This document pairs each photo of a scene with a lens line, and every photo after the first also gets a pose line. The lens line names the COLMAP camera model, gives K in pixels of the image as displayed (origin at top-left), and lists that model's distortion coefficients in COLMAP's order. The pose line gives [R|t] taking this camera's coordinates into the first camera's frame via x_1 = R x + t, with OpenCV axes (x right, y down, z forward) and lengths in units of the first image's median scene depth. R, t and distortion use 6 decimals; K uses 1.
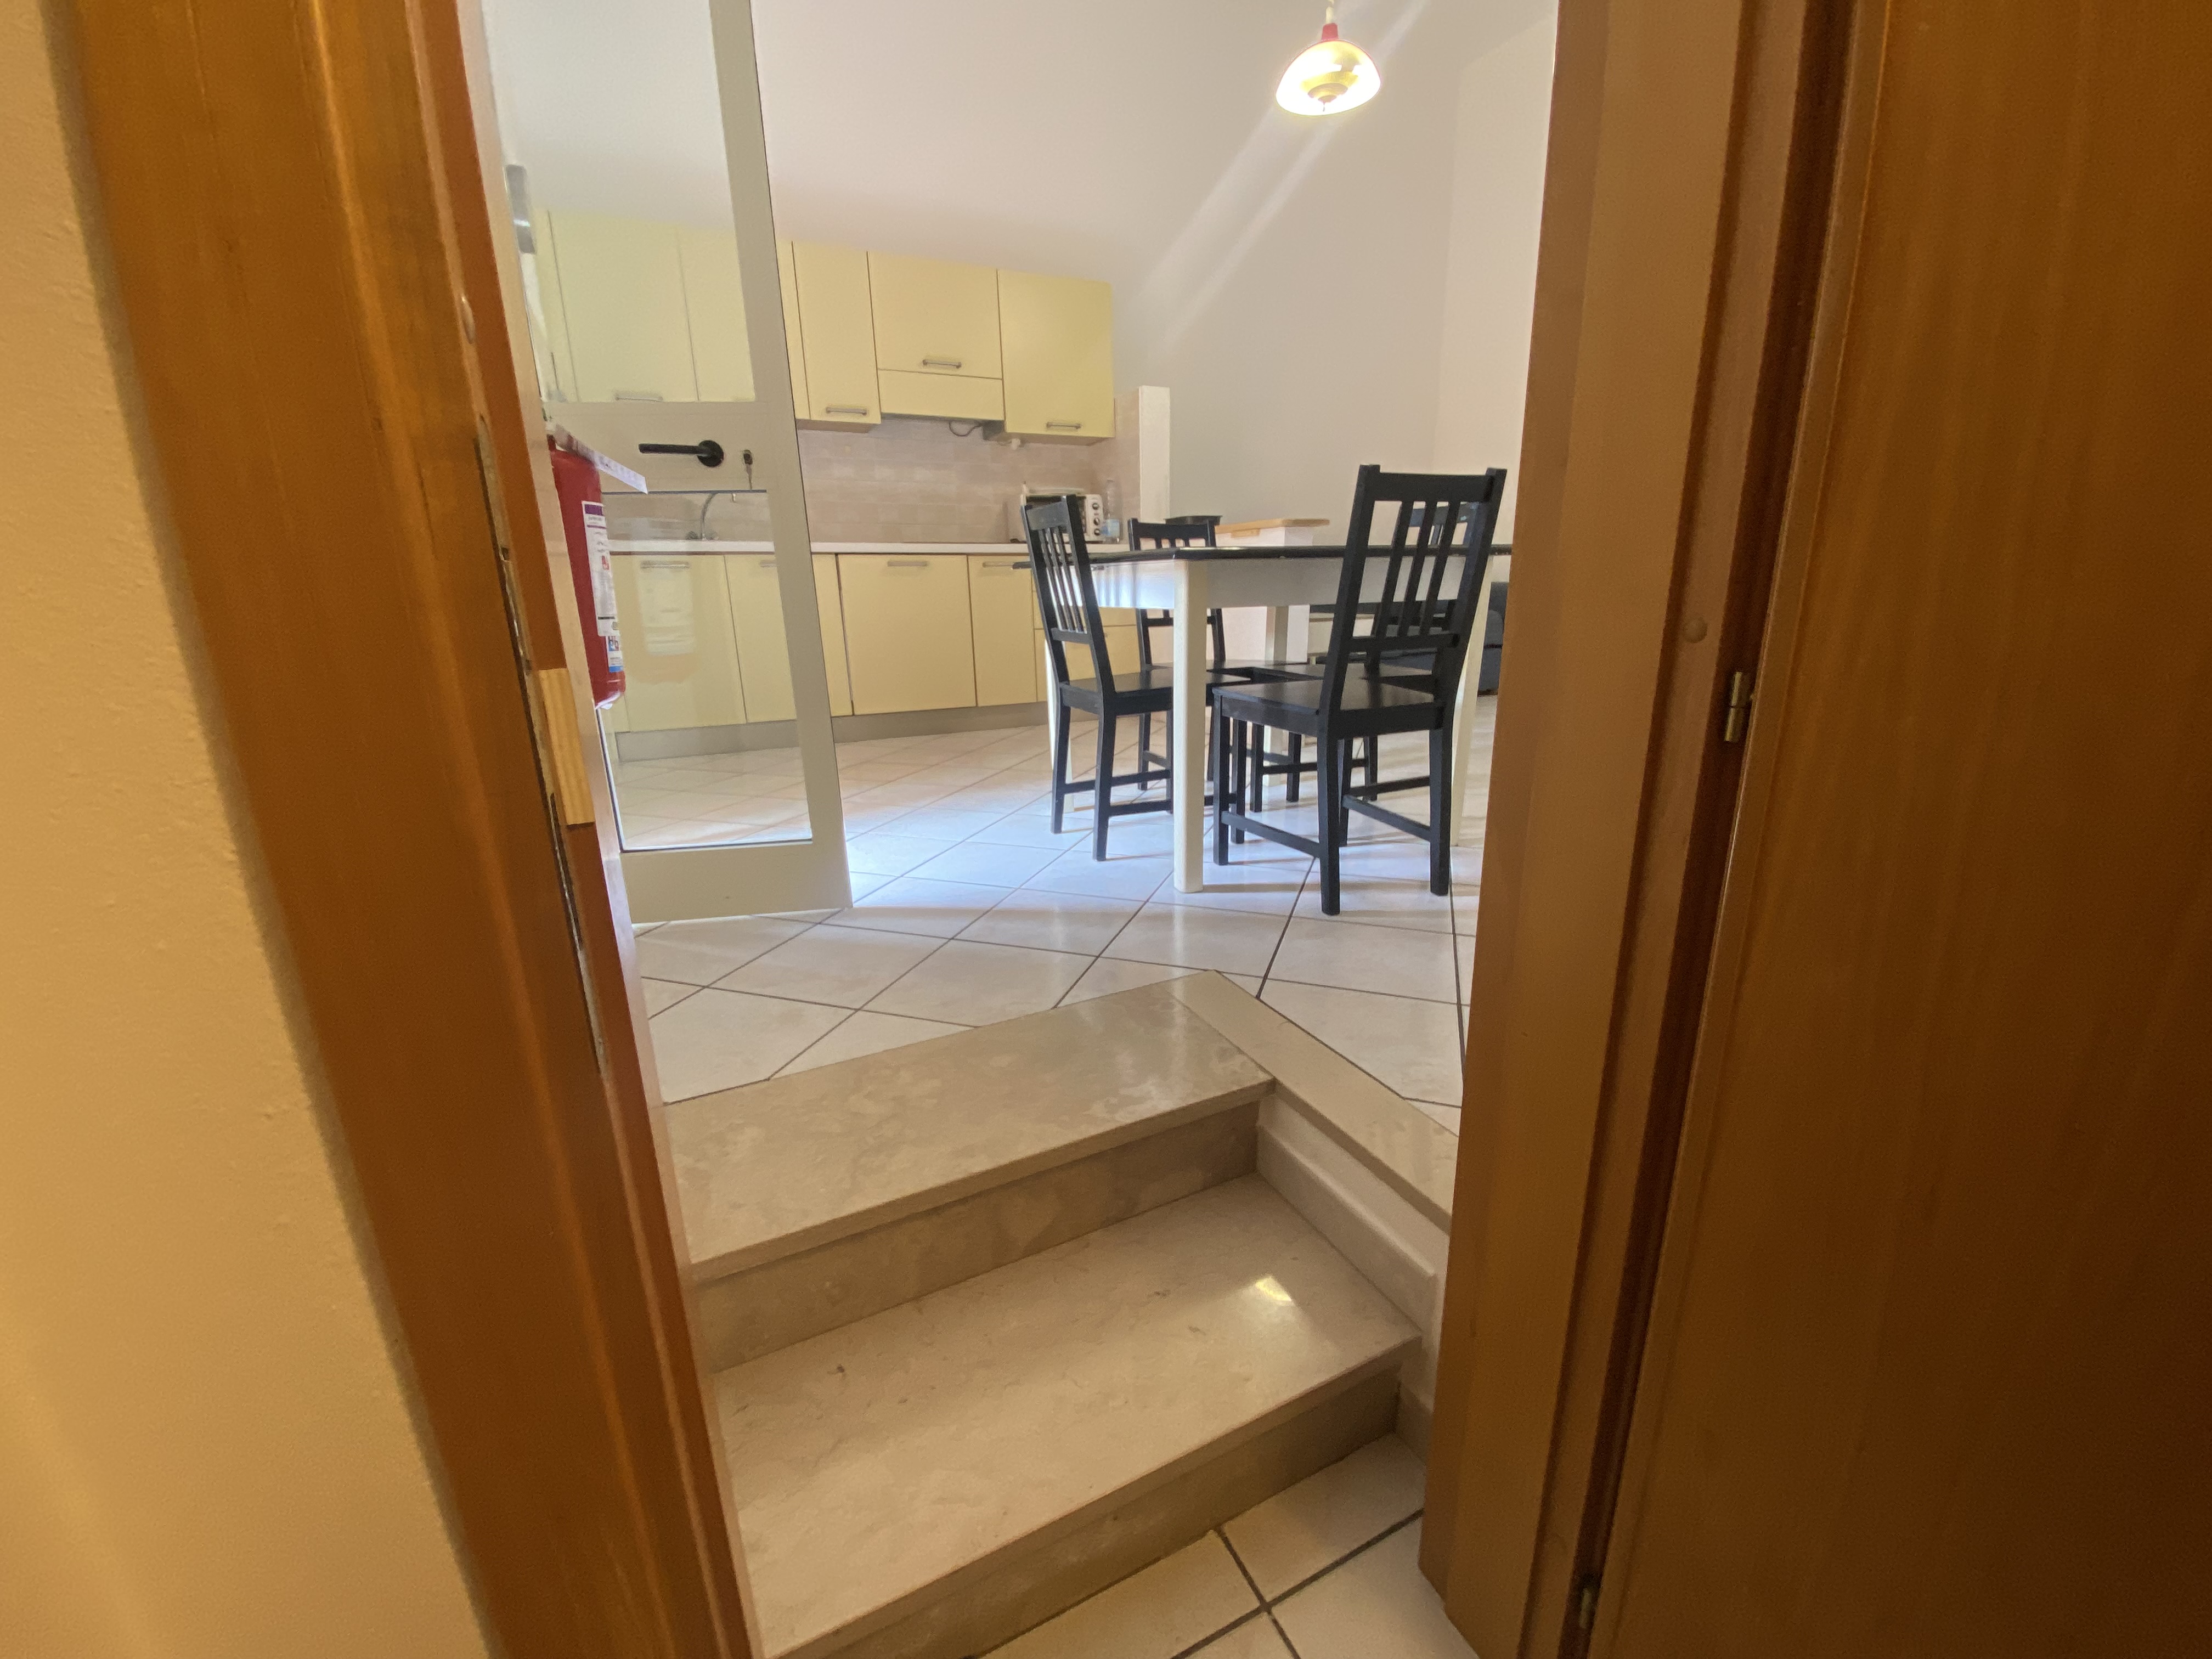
lens RADIAL K [[895.0, 0, 1106.9], [0, 895.0, 824.2], [0, 0, 1]] dist [0.045325, -0.030624]
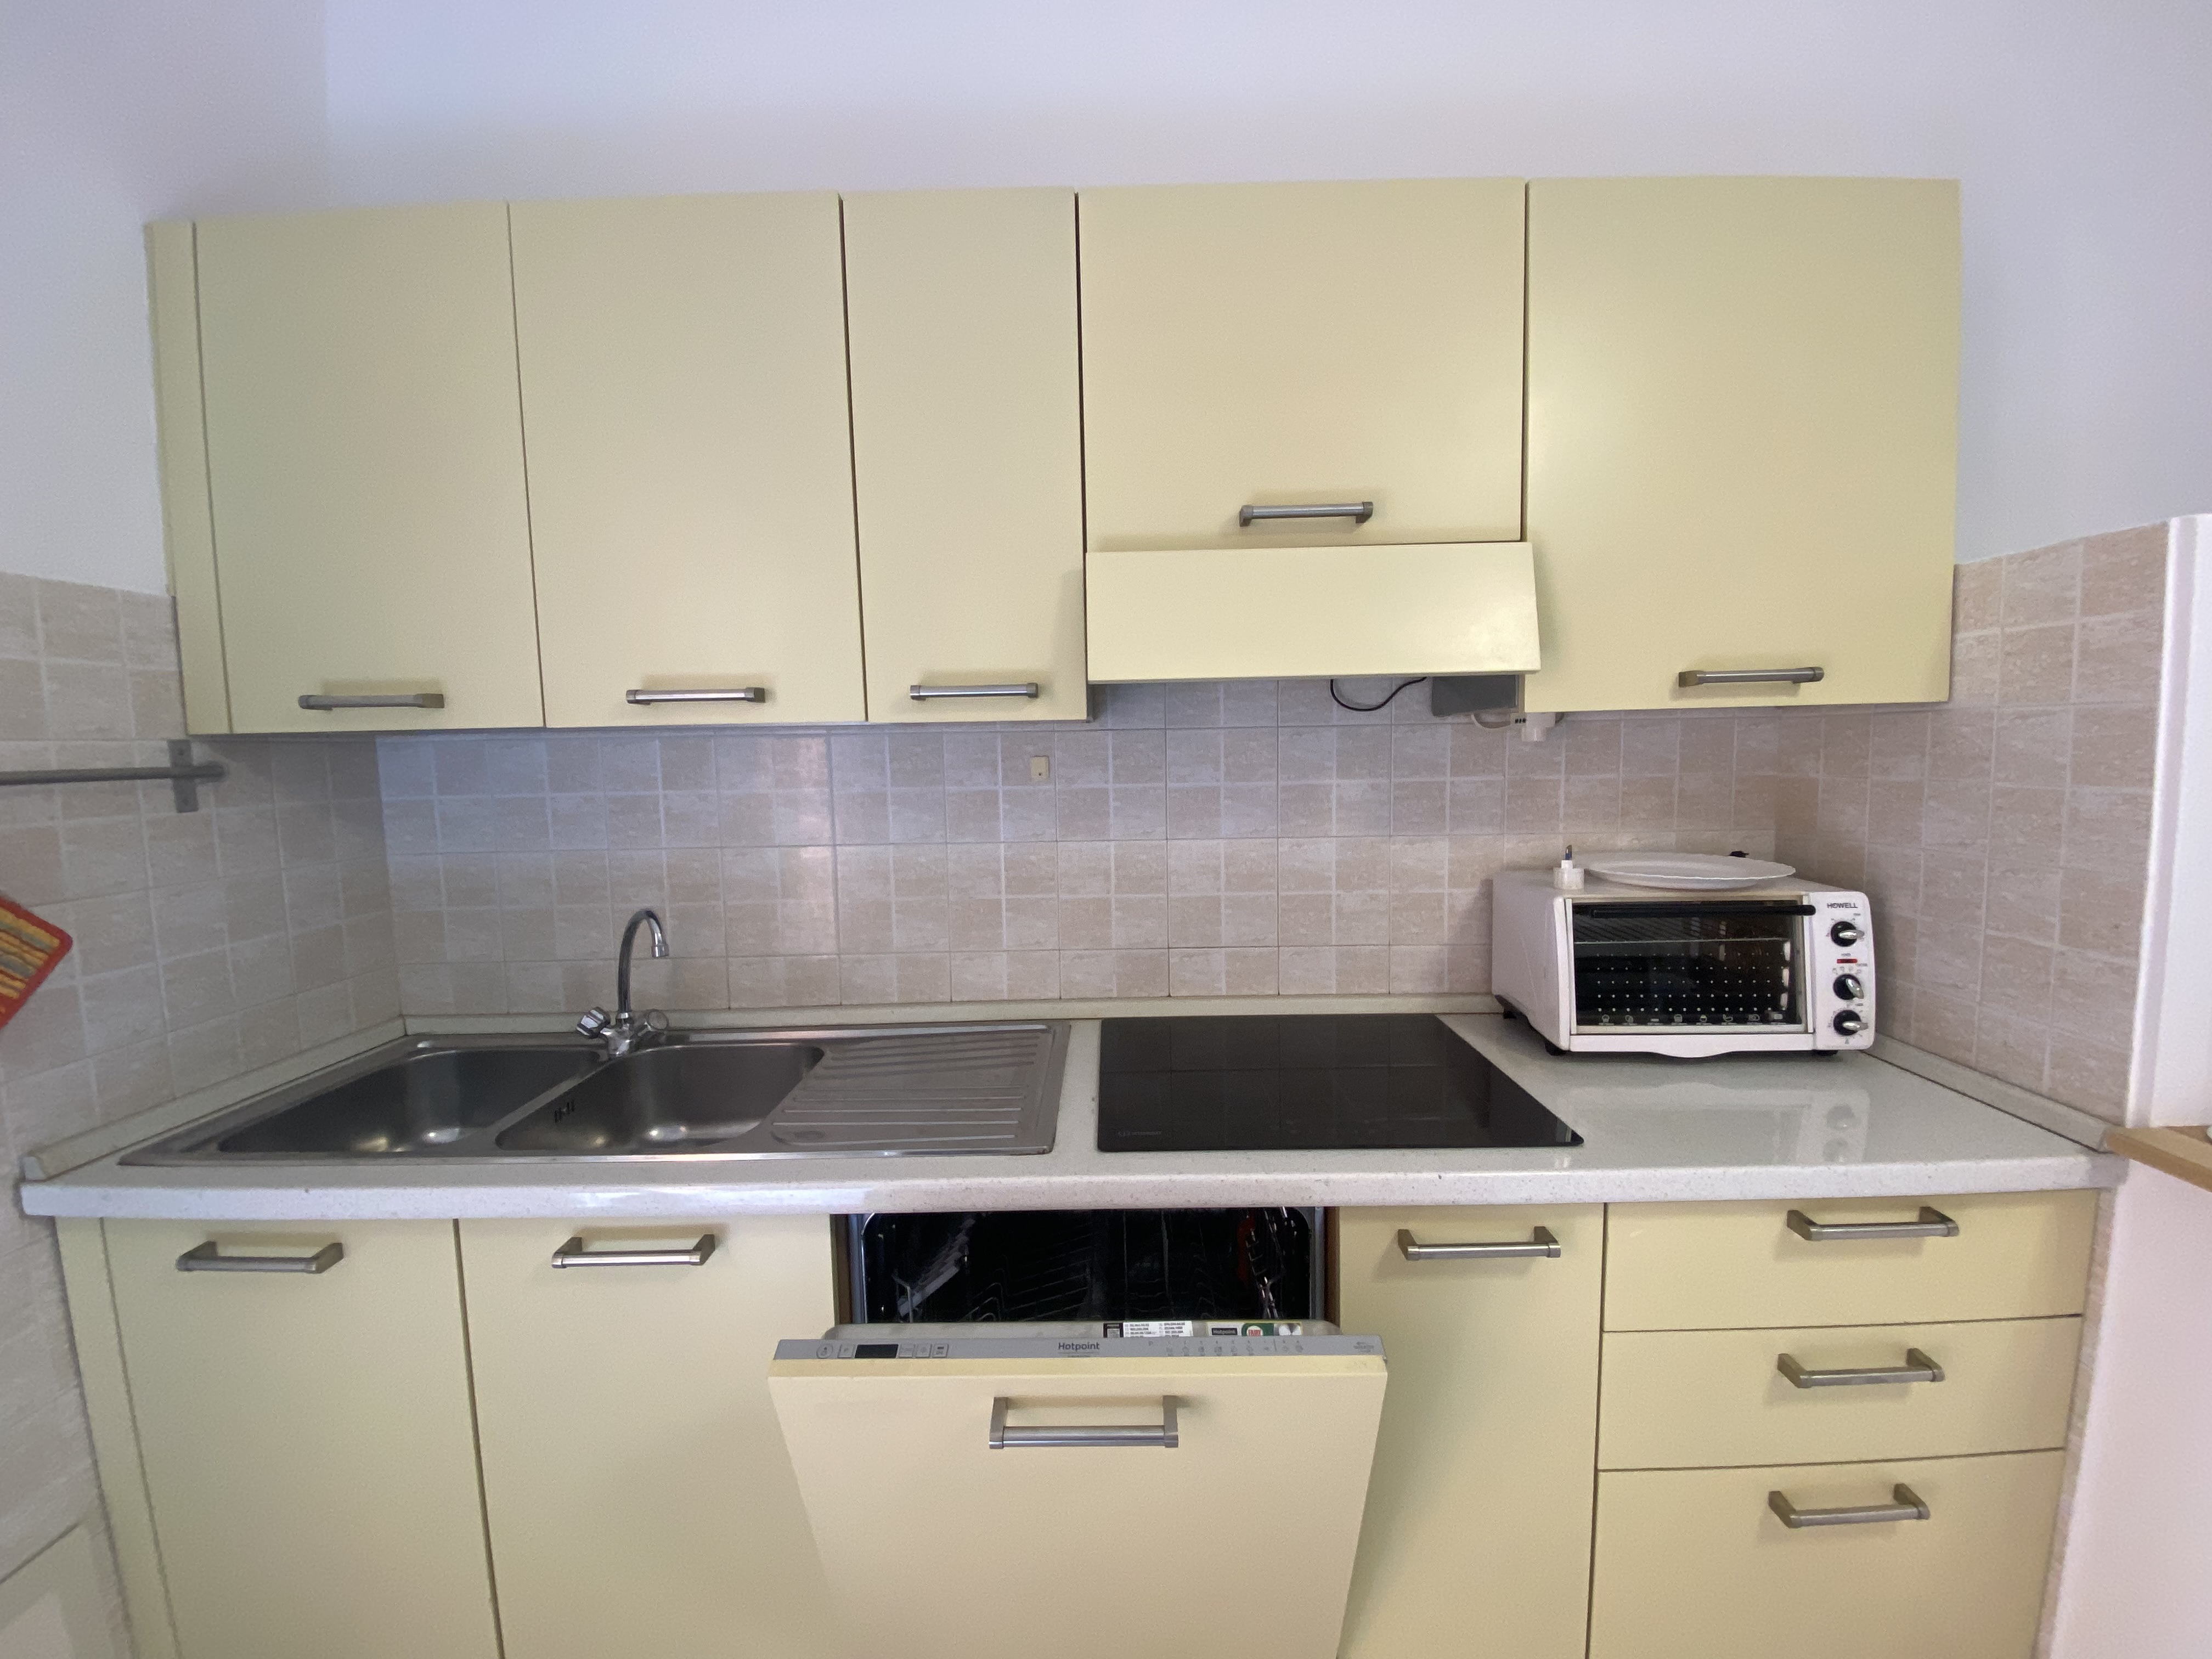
lens RADIAL K [[895.0, 0, 1106.9], [0, 895.0, 824.2], [0, 0, 1]] dist [0.045325, -0.030624]
pose [[0.893509, 0.041010, -0.447169, -0.097040], [-0.115468, 0.983319, -0.140541, -0.338760], [0.433946, 0.177208, 0.883339, 0.684662]]
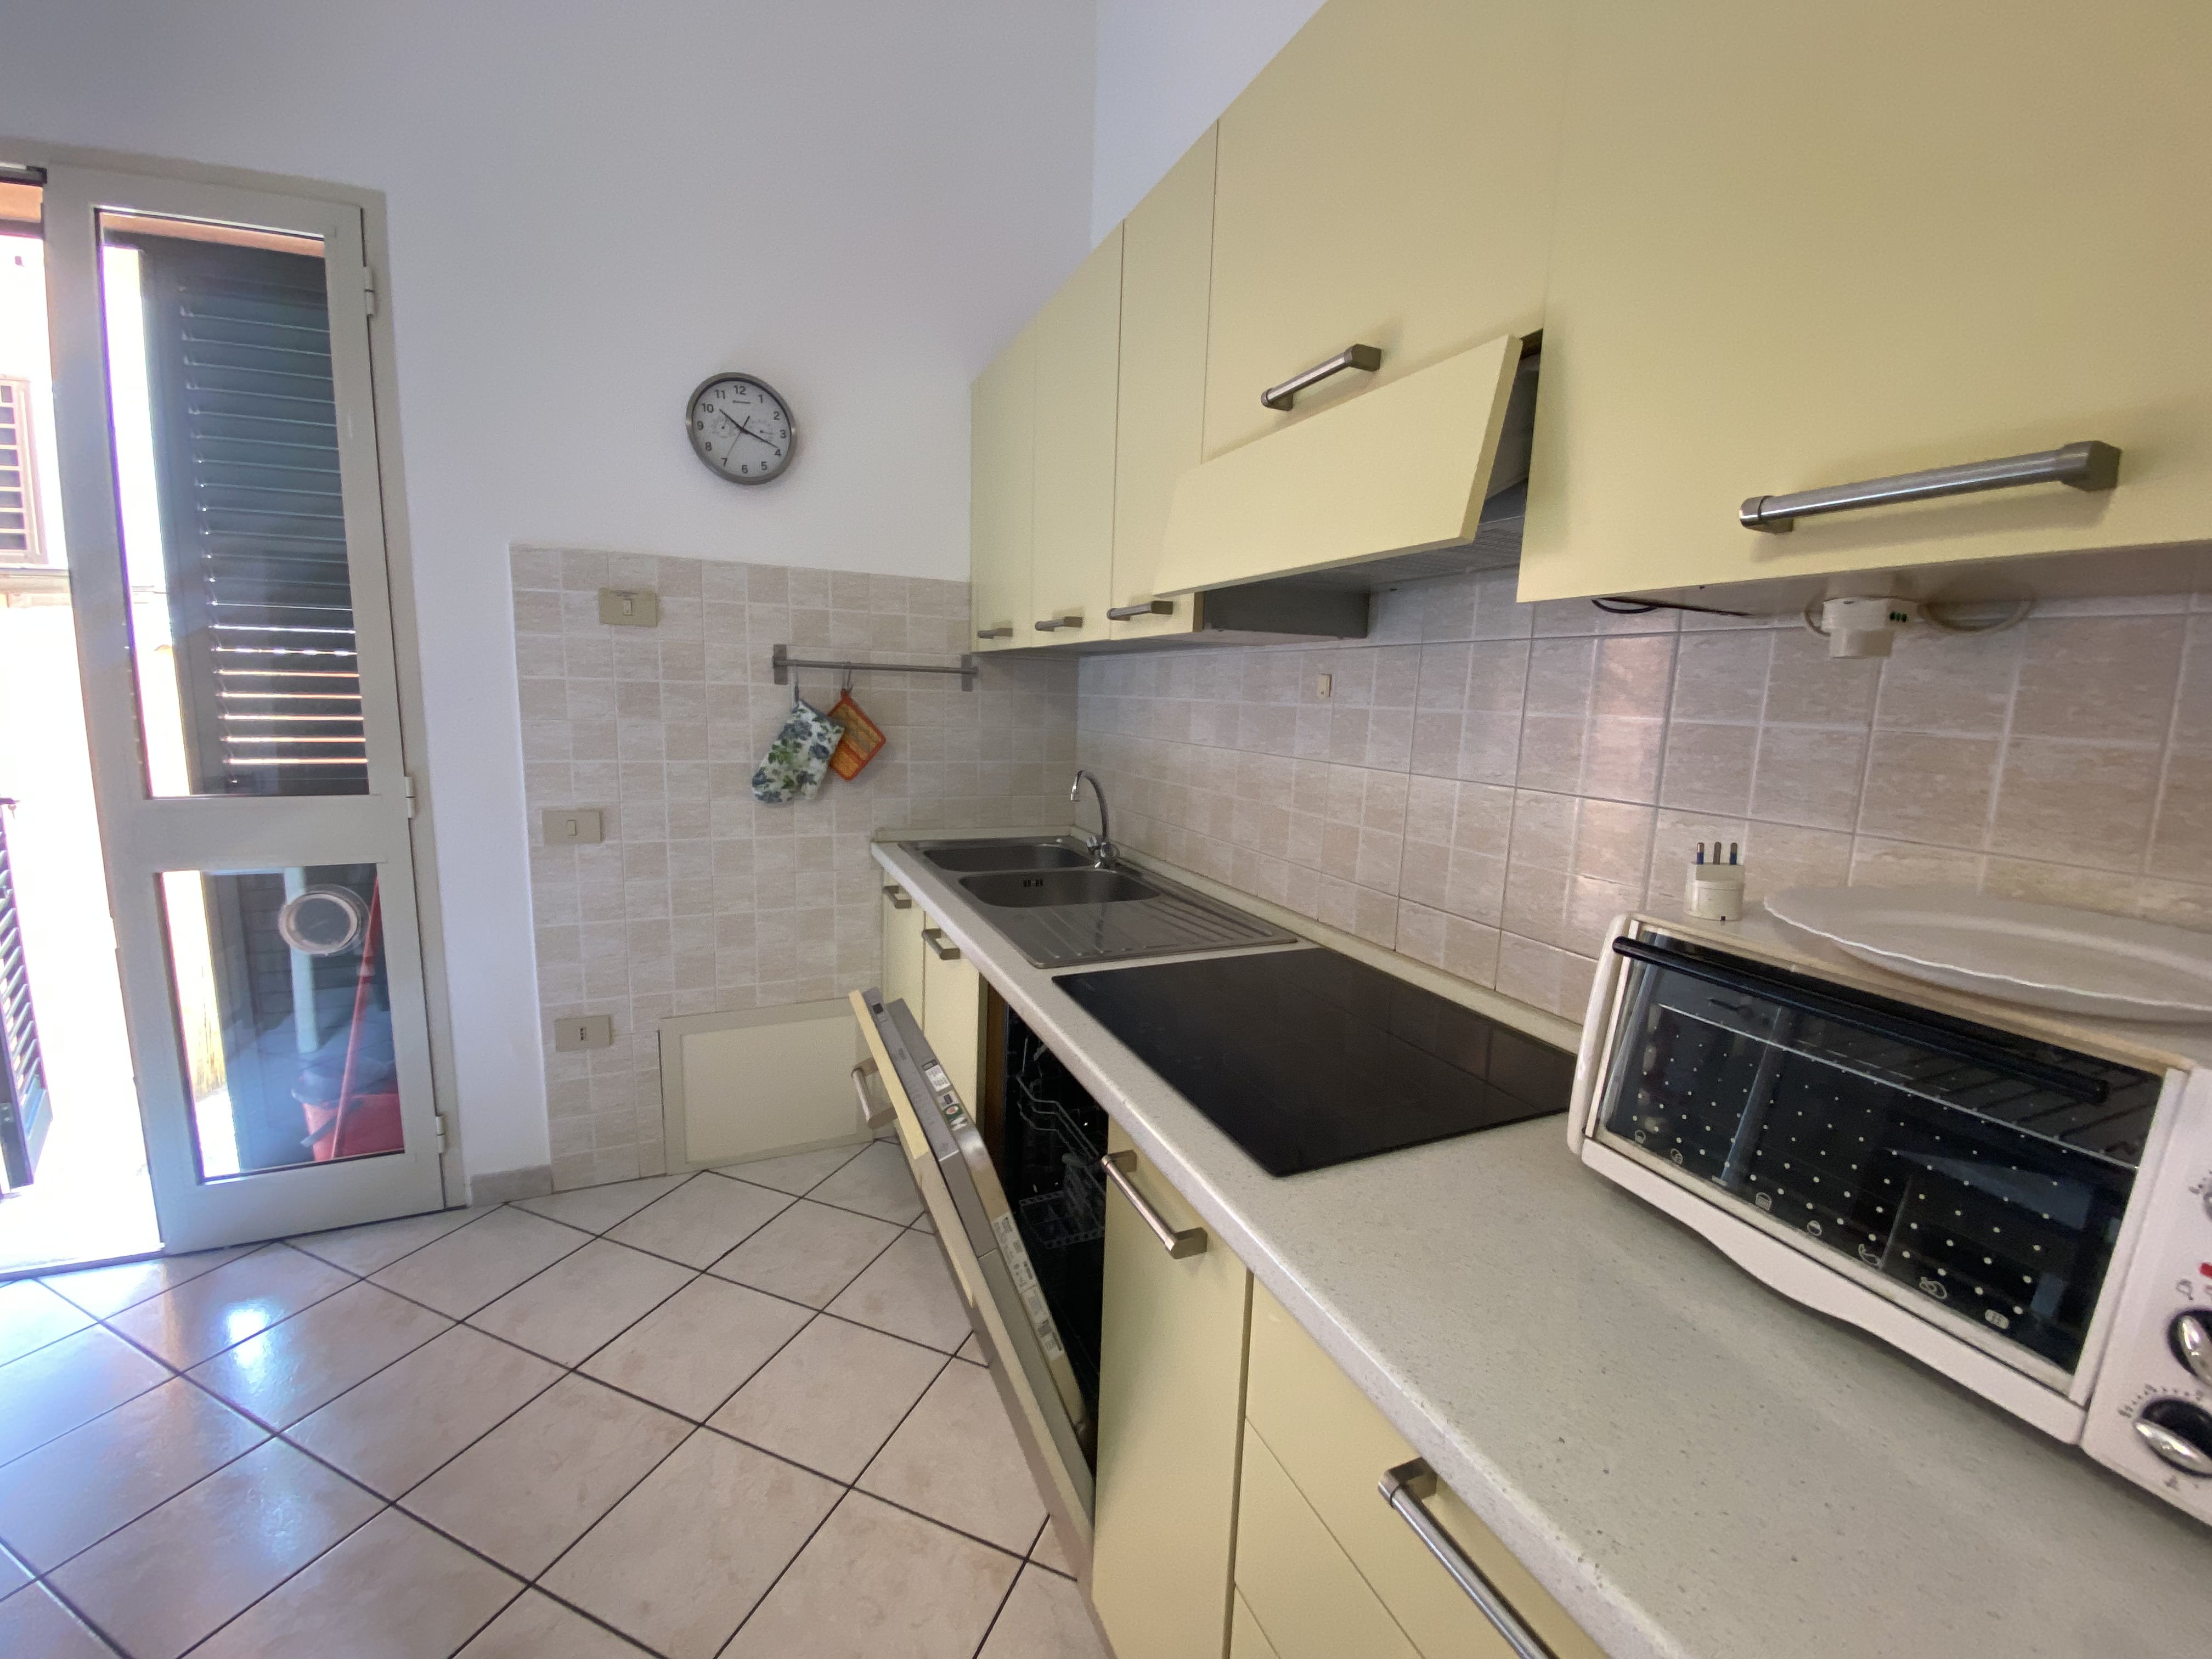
lens RADIAL K [[895.0, 0, 1106.9], [0, 895.0, 824.2], [0, 0, 1]] dist [0.045325, -0.030624]
pose [[-0.049156, 0.165108, -0.985050, 0.084647], [-0.289683, 0.941493, 0.172263, -0.393108], [0.955860, 0.293820, 0.001549, 0.918303]]
